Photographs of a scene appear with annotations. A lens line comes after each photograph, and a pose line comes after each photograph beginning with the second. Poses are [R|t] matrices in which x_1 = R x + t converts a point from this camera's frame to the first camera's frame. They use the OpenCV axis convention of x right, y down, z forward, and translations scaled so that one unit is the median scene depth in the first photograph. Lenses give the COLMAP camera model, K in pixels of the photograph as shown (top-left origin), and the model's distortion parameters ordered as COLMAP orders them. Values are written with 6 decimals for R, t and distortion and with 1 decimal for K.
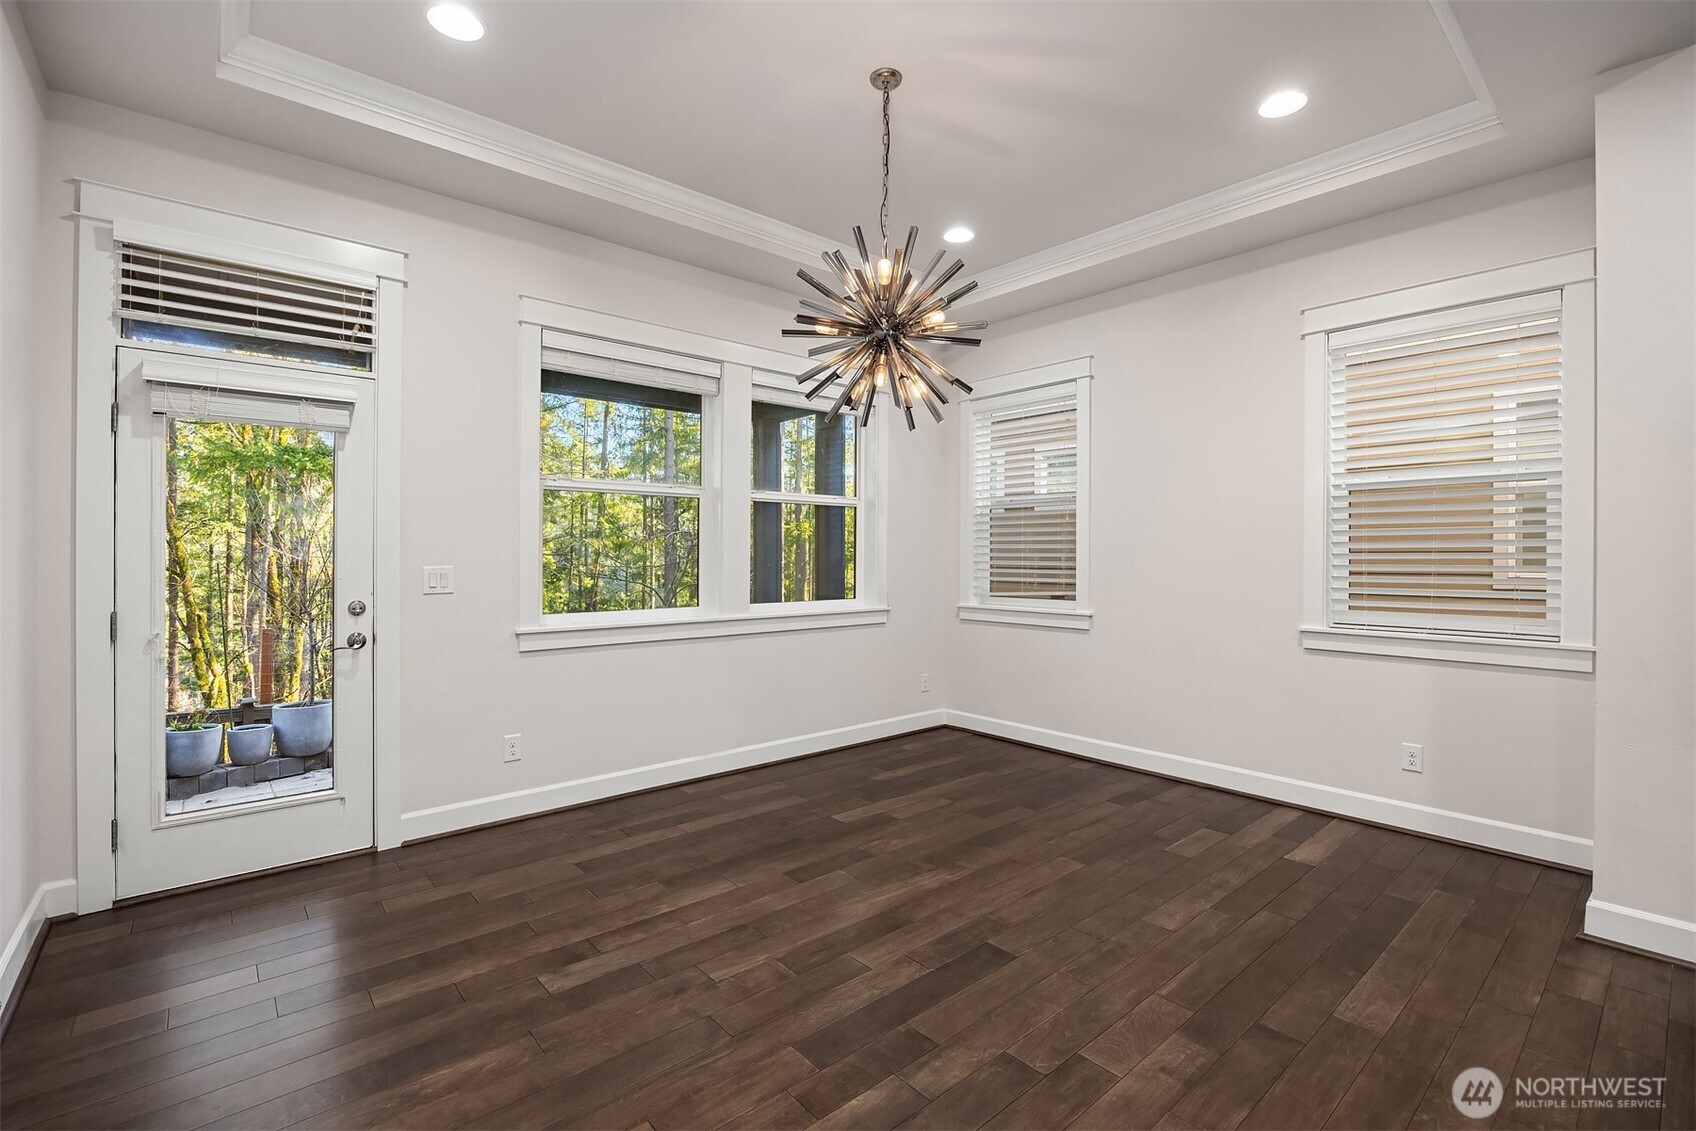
lens RADIAL K [[756.8, 0, 865.7], [0, 756.8, 557.4], [0, 0, 1]] dist [-0.013015, -0.000977]
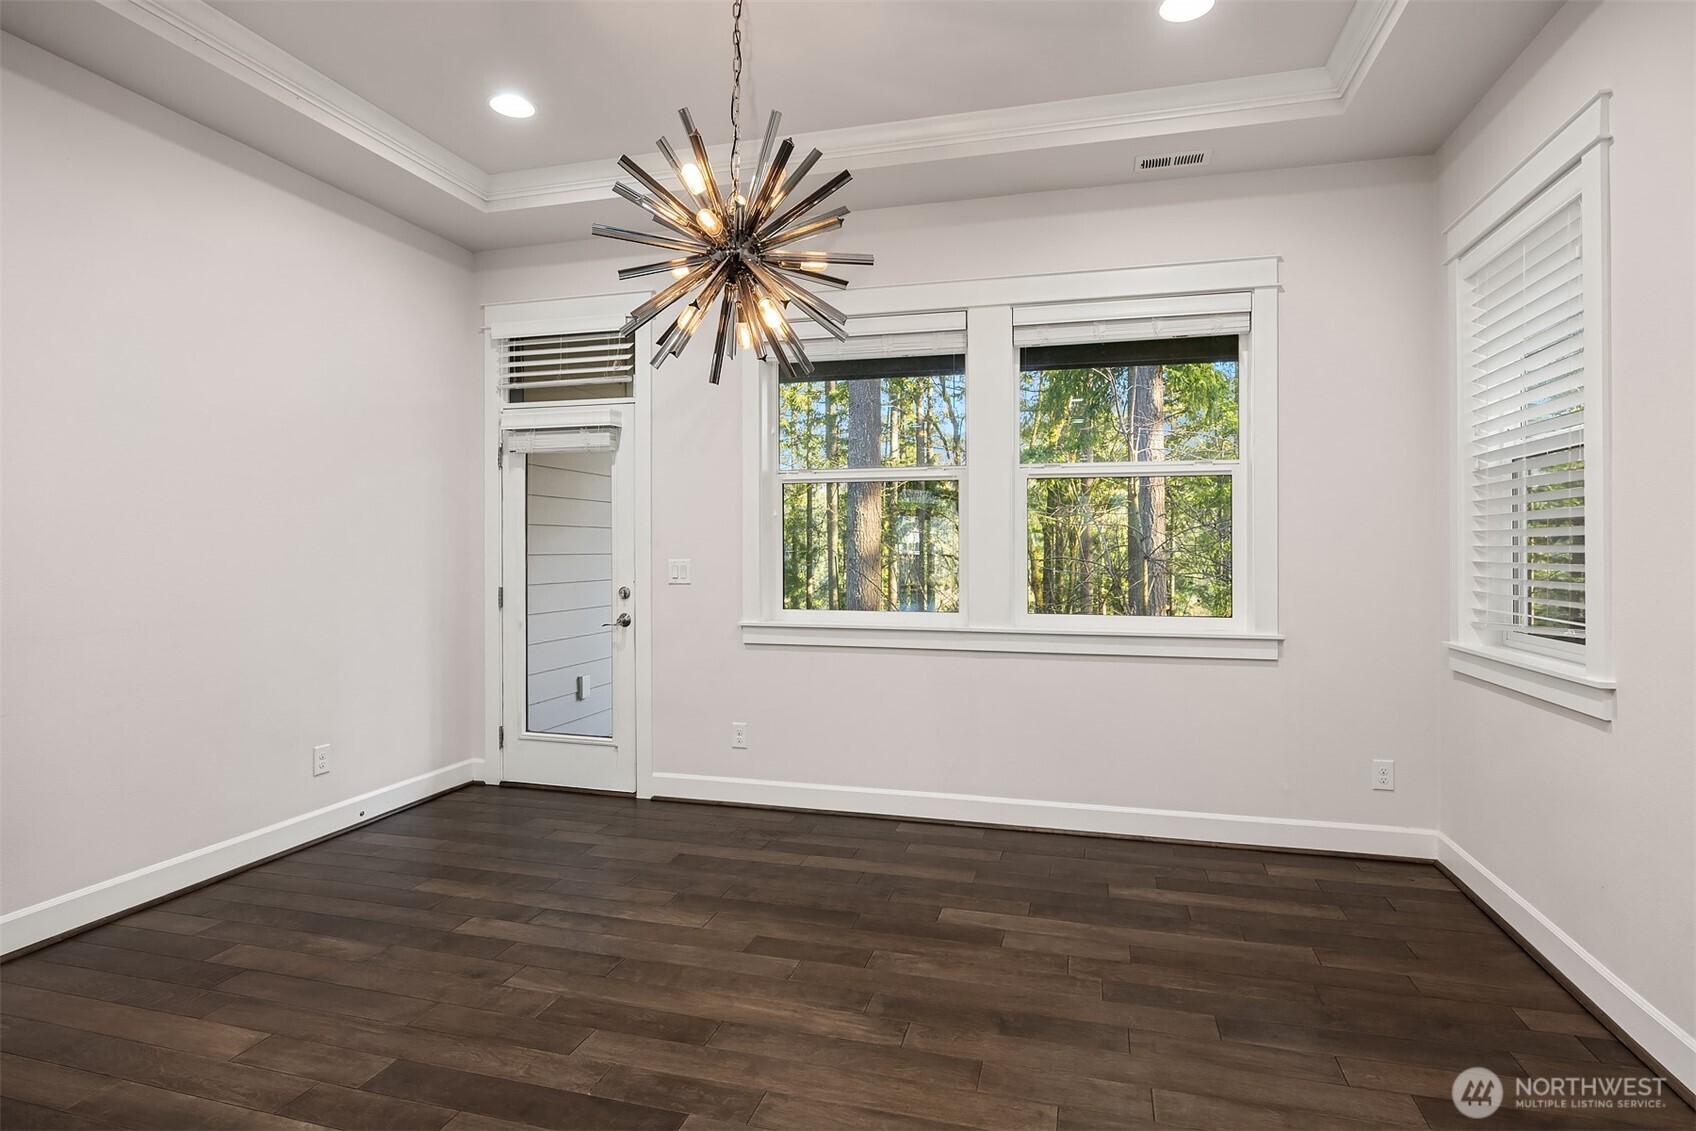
lens RADIAL K [[869.4, 0, 857.6], [0, 869.4, 551.0], [0, 0, 1]] dist [-0.009900, -0.000948]
pose [[0.545249, 0.000135, -0.838274, 0.696189], [-0.002733, 0.999995, -0.001617, 0.000198], [0.838269, 0.003173, 0.545247, 0.539863]]
